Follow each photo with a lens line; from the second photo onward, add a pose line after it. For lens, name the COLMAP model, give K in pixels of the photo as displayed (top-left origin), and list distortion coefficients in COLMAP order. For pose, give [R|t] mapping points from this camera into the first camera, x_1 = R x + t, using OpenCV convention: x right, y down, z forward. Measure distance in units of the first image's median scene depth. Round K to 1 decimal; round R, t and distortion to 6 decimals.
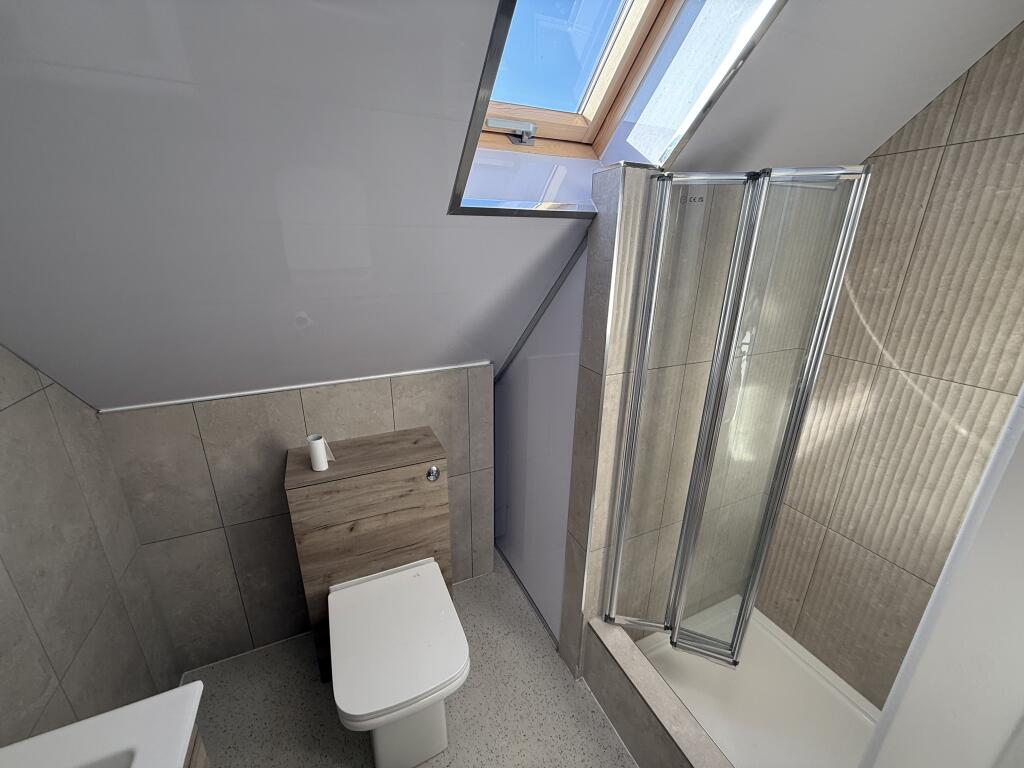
lens RADIAL K [[408.6, 0, 508.9], [0, 408.6, 384.3], [0, 0, 1]] dist [0.002274, -0.000716]
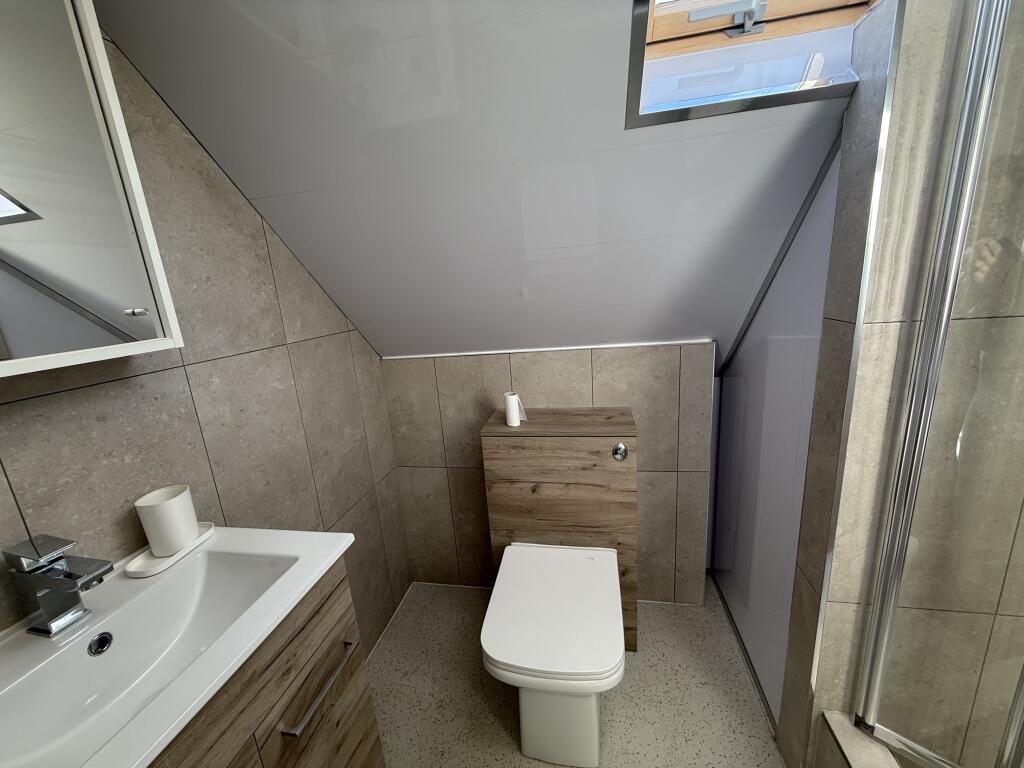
lens RADIAL K [[408.6, 0, 511.5], [0, 408.6, 384.1], [0, 0, 1]] dist [0.002274, -0.000716]
pose [[0.810611, 0.068974, -0.581509, 0.137396], [-0.109416, 0.993390, -0.034695, 0.130858], [0.575273, 0.091751, 0.812800, 0.118289]]
